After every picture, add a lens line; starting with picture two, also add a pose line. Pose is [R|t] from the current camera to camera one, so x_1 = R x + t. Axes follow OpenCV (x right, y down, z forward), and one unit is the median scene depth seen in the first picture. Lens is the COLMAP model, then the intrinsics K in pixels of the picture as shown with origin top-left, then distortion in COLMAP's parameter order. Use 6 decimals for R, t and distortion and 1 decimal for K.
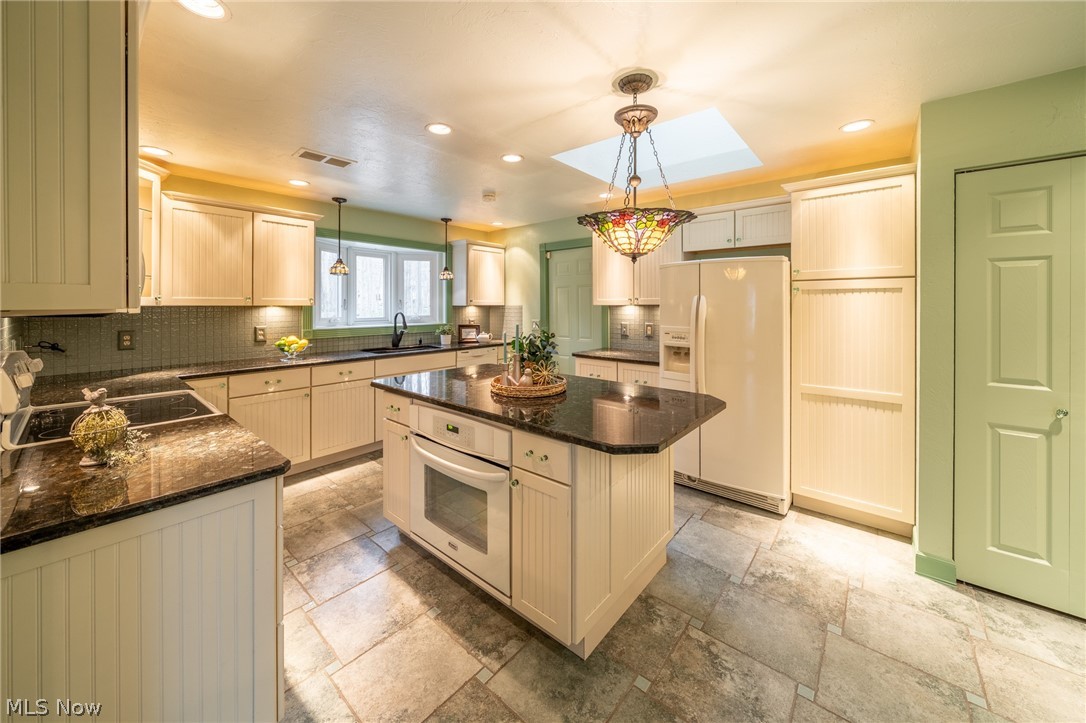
lens RADIAL K [[399.2, 0, 545.9], [0, 399.2, 305.7], [0, 0, 1]] dist [0.000194, -0.000087]
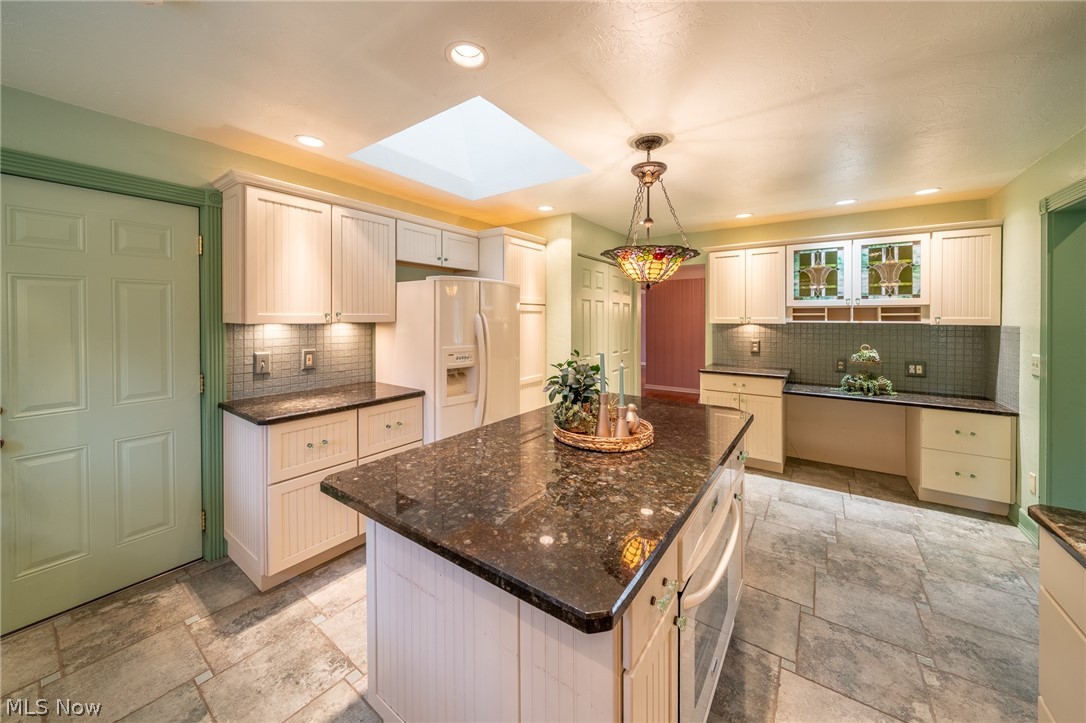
lens RADIAL K [[391.4, 0, 543.2], [0, 391.4, 317.7], [0, 0, 1]] dist [-0.001085, -0.000125]
pose [[-0.082529, 0.001959, 0.996587, -0.705777], [0.000093, 0.999998, -0.001958, -0.014242], [-0.996589, -0.000069, -0.082529, 1.063138]]
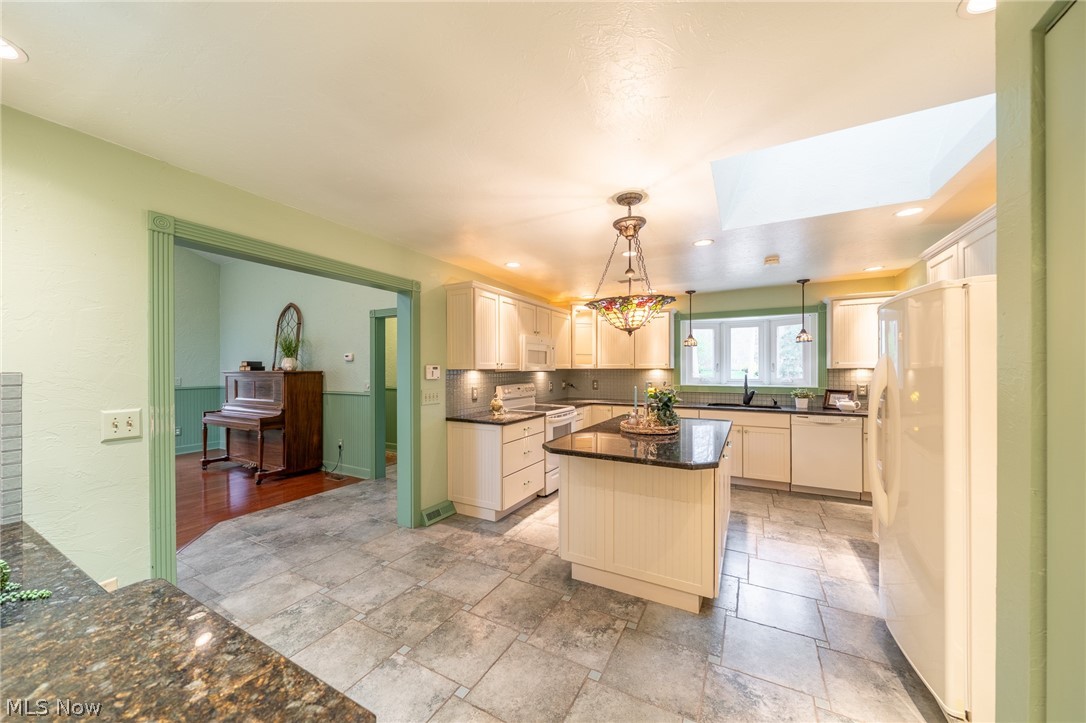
lens RADIAL K [[385.9, 0, 540.8], [0, 385.9, 368.4], [0, 0, 1]] dist [0.002495, 0.000075]
pose [[0.198116, -0.003482, -0.980172, 1.055312], [-0.000073, 0.999994, -0.003568, 0.005770], [0.980179, 0.000779, 0.198114, 0.345856]]
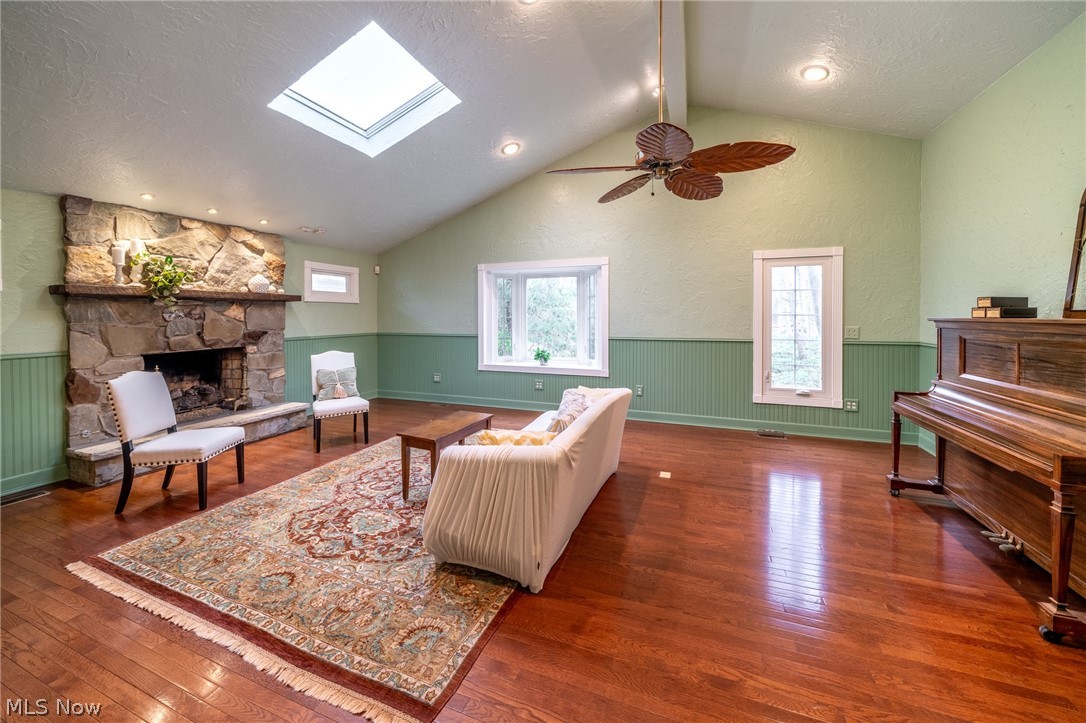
lens RADIAL K [[391.4, 0, 543.2], [0, 391.4, 317.7], [0, 0, 1]] dist [-0.001085, -0.000125]
pose [[-0.945964, 0.001713, -0.324268, -0.015044], [-0.002086, 0.999933, 0.011368, 0.002129], [0.324266, 0.011430, -0.945897, -0.281077]]
